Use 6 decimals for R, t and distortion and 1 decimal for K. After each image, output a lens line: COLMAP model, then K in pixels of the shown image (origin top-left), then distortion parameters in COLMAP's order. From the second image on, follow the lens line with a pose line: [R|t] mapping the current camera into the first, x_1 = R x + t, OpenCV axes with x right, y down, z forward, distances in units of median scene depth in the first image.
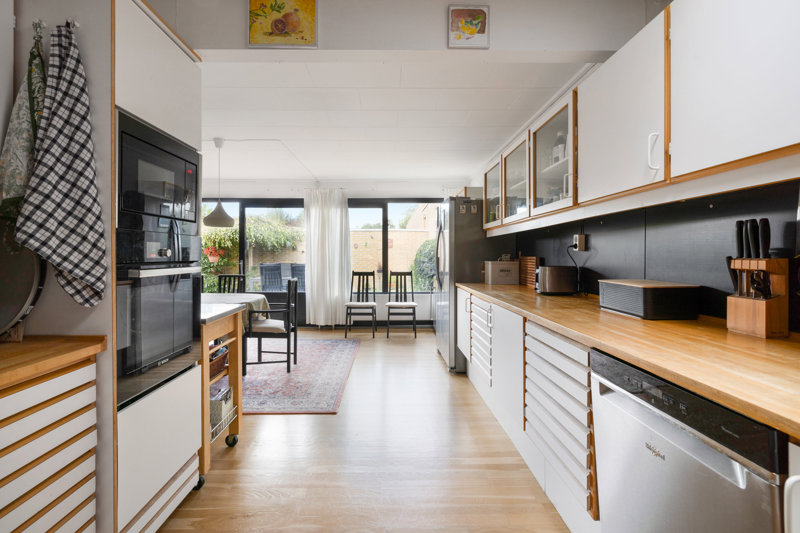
lens RADIAL K [[383.9, 0, 397.2], [0, 383.9, 256.1], [0, 0, 1]] dist [-0.001703, 0.000836]
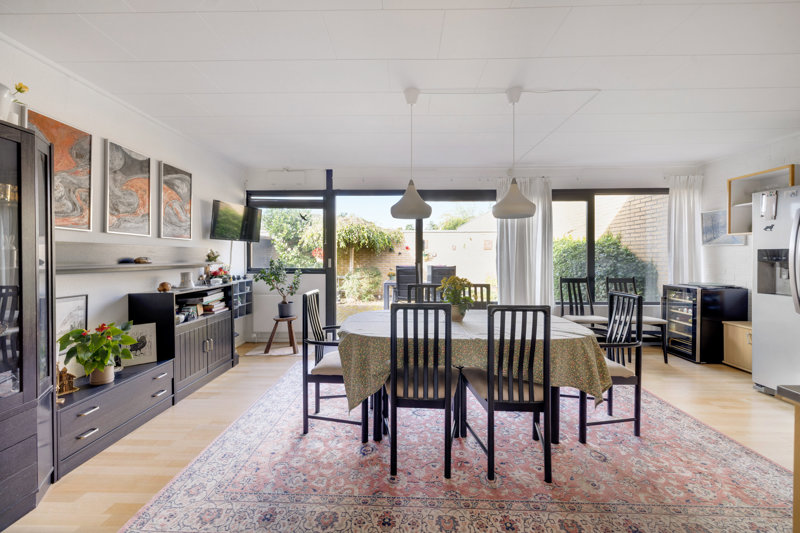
lens RADIAL K [[334.4, 0, 398.0], [0, 334.4, 254.2], [0, 0, 1]] dist [0.000825, 0.000138]
pose [[0.999102, 0.002748, -0.042276, -0.429286], [-0.003090, 0.999963, -0.008018, -0.002412], [0.042253, 0.008142, 0.999074, 0.261192]]
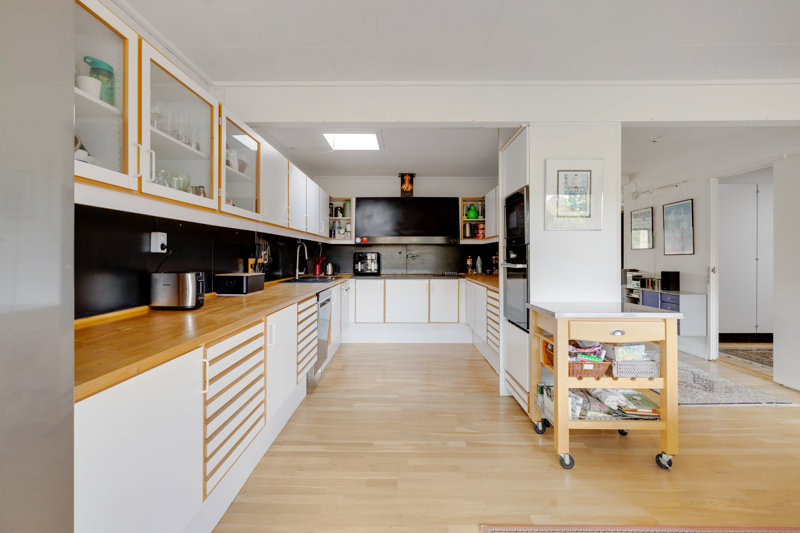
lens RADIAL K [[383.9, 0, 397.2], [0, 383.9, 256.1], [0, 0, 1]] dist [-0.001703, 0.000836]
pose [[-0.999644, 0.000773, 0.026670, -0.021978], [0.000799, 0.999999, 0.000969, -0.002016], [-0.026670, 0.000990, -0.999644, 0.776657]]
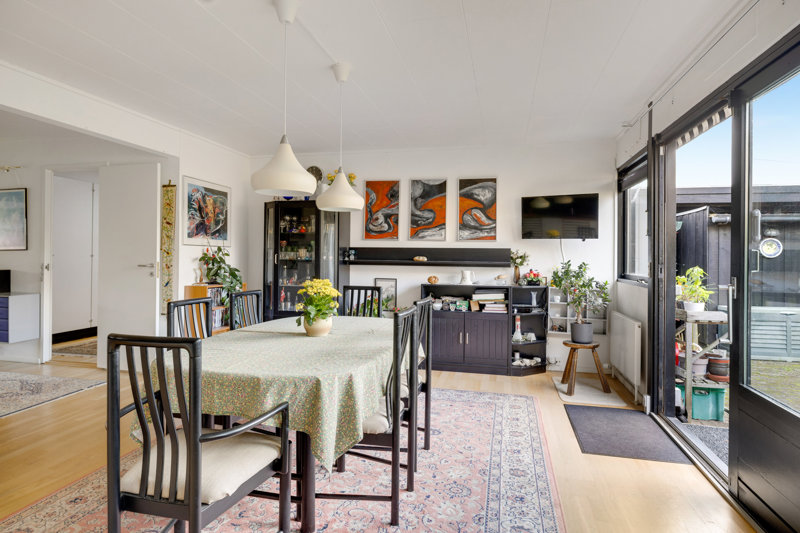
lens RADIAL K [[441.3, 0, 397.4], [0, 441.3, 255.9], [0, 0, 1]] dist [-0.005385, -0.001334]
pose [[-0.252985, -0.002363, -0.967467, 0.003123], [-0.011664, 0.999932, 0.000608, -0.002384], [0.967400, 0.011438, -0.252996, 0.844419]]
